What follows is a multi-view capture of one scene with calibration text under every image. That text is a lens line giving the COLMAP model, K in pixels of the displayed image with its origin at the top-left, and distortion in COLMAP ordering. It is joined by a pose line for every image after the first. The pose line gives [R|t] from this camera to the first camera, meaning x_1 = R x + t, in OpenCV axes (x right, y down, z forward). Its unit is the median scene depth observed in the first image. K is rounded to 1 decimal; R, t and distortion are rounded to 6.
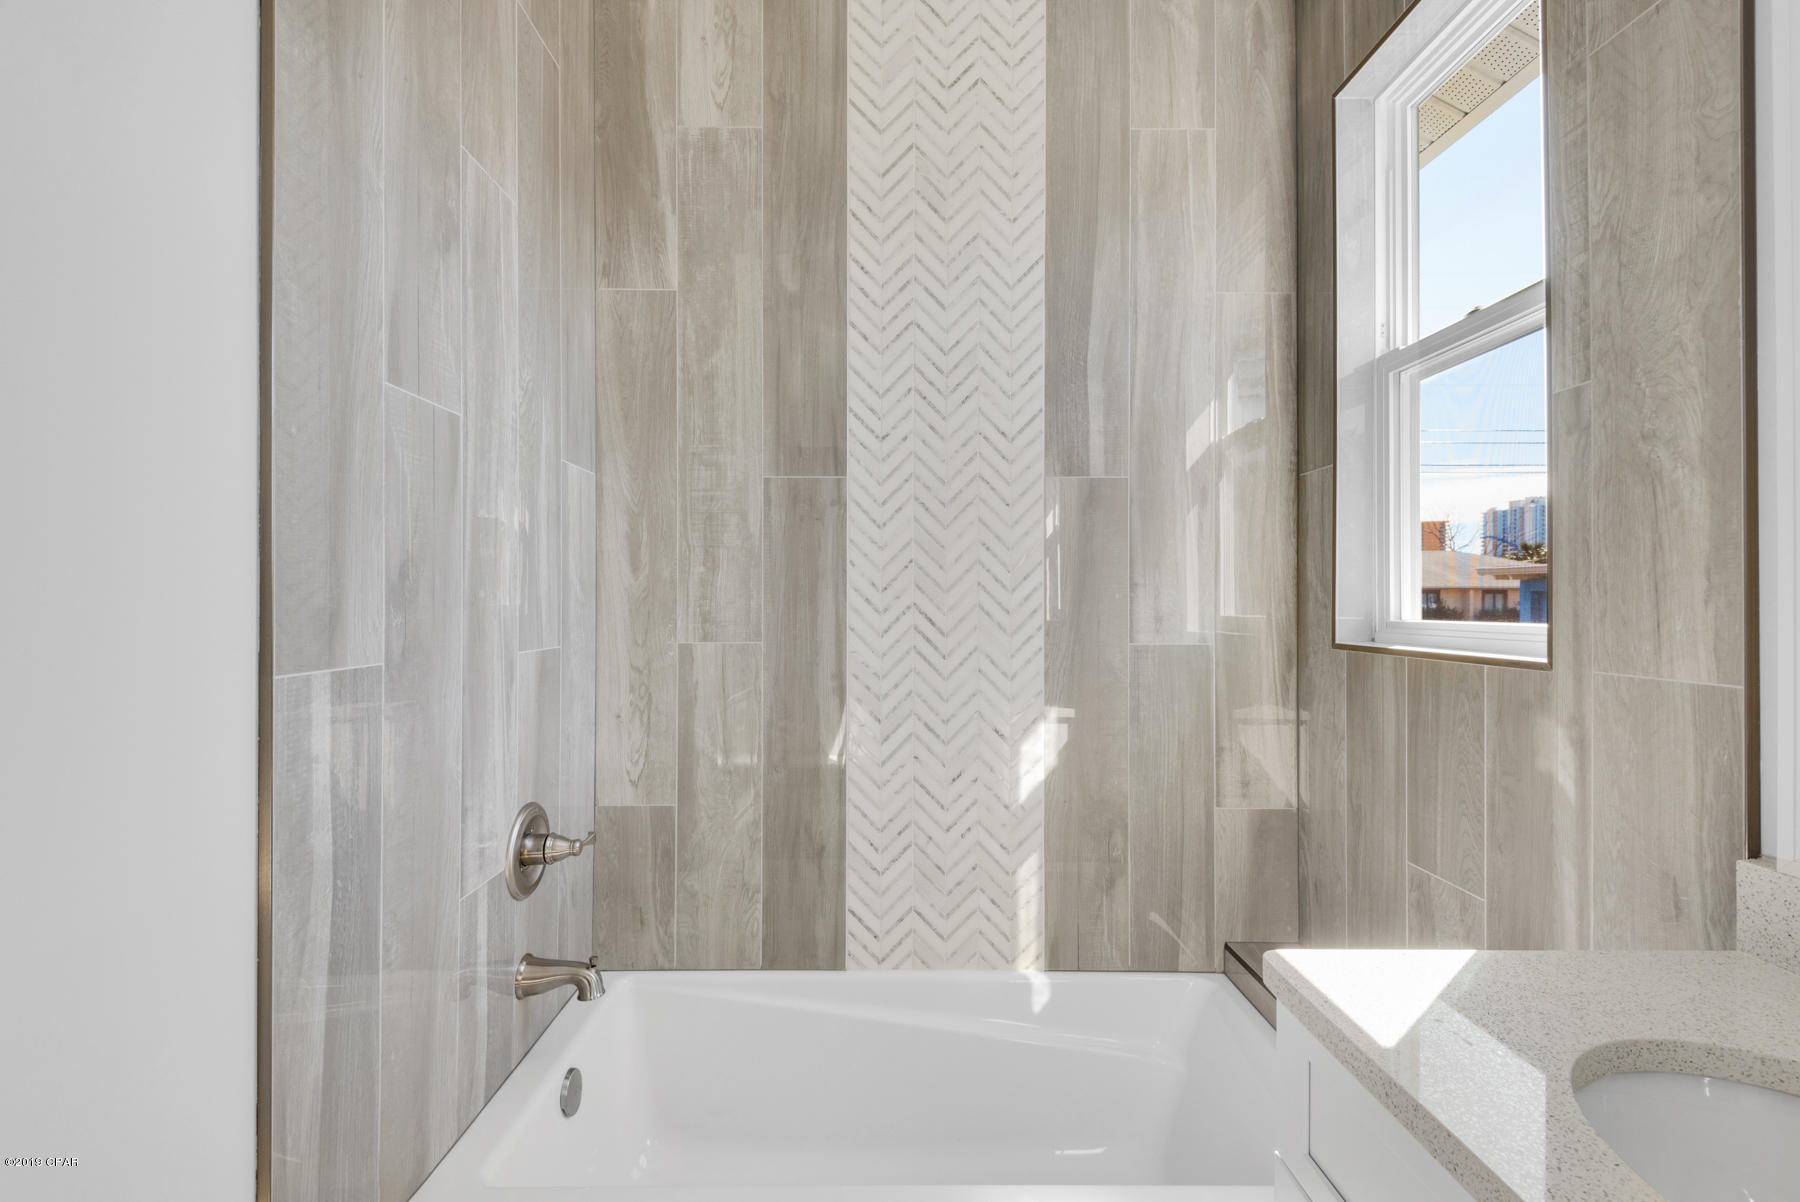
lens RADIAL K [[831.6, 0, 887.9], [0, 831.6, 592.6], [0, 0, 1]] dist [0.011723, -0.000666]
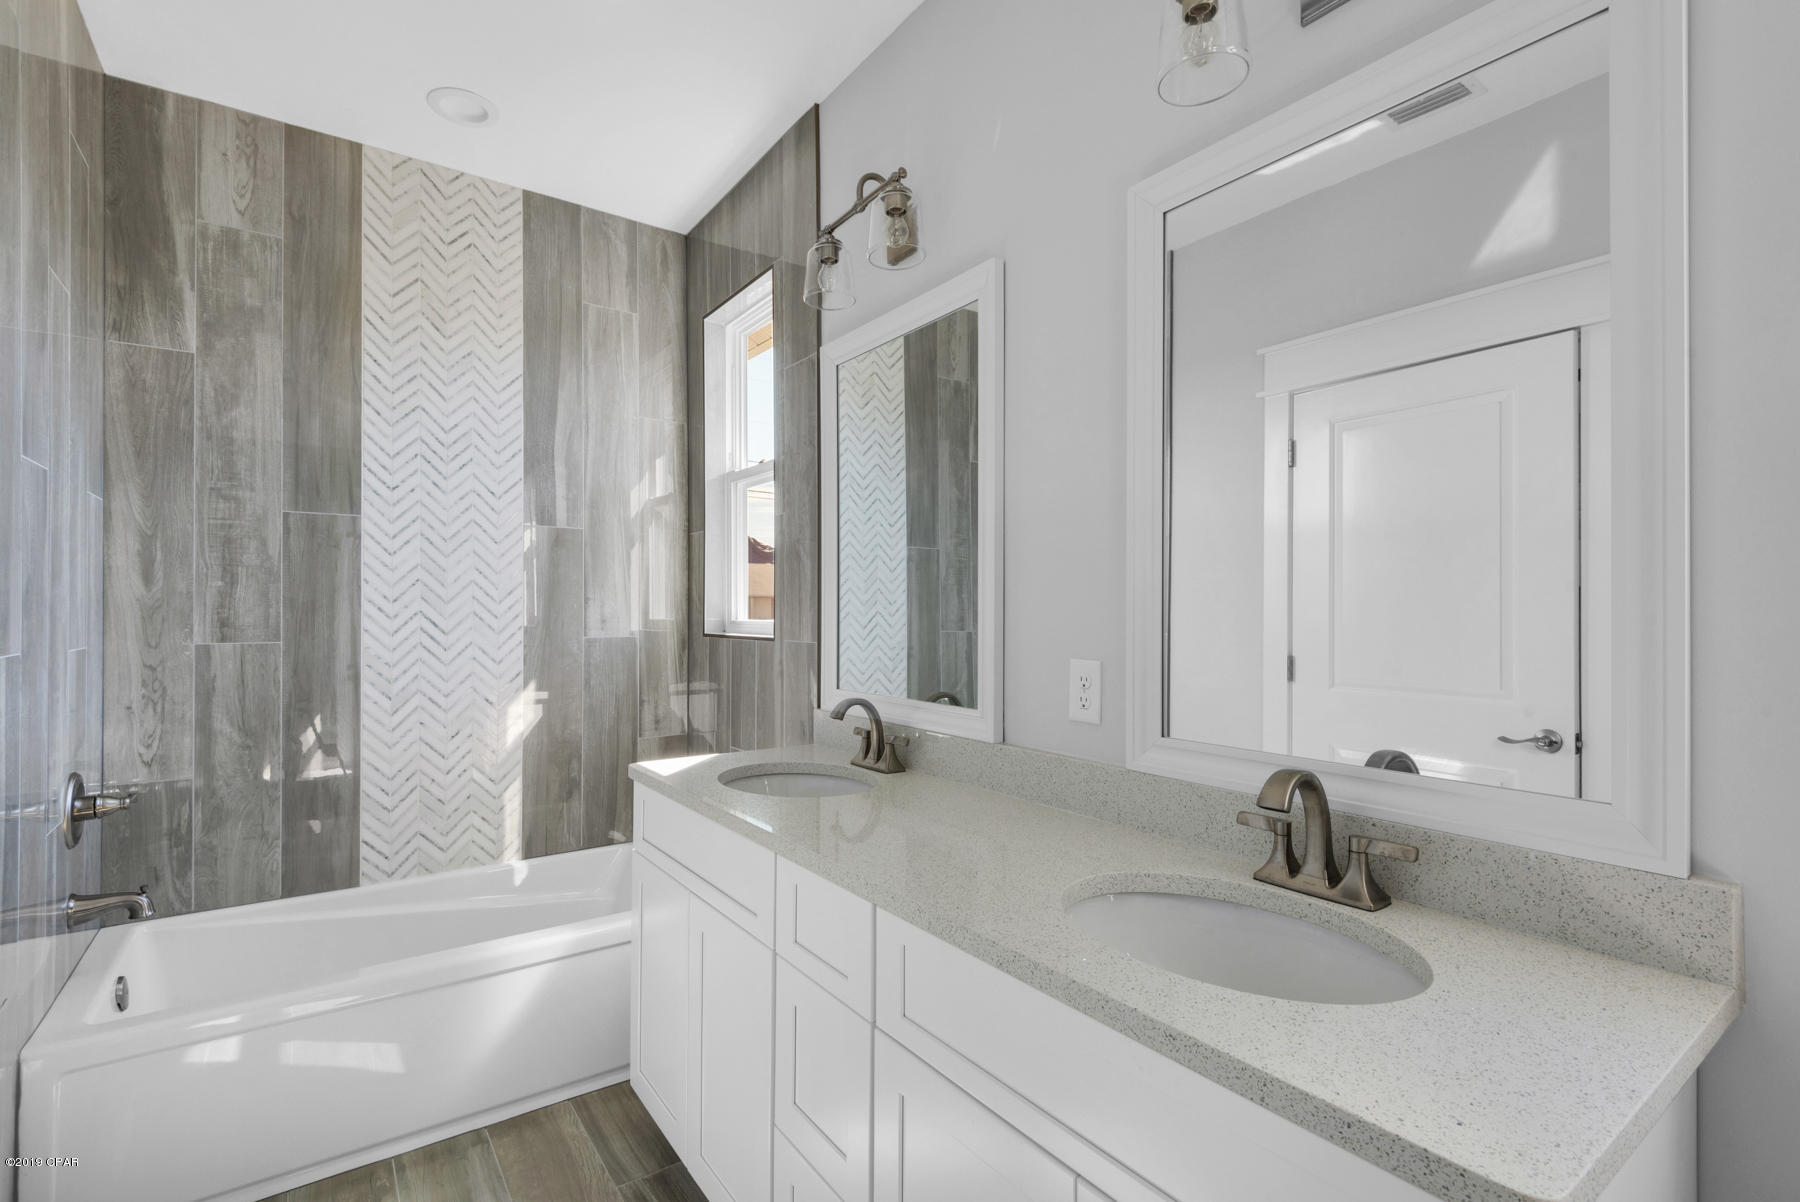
lens RADIAL K [[817.4, 0, 893.4], [0, 817.4, 606.5], [0, 0, 1]] dist [0.047472, -0.028949]
pose [[0.809446, 0.001320, 0.587192, -0.140443], [-0.002376, 0.999997, 0.001027, 0.002197], [-0.587189, -0.002226, 0.809447, -0.573434]]
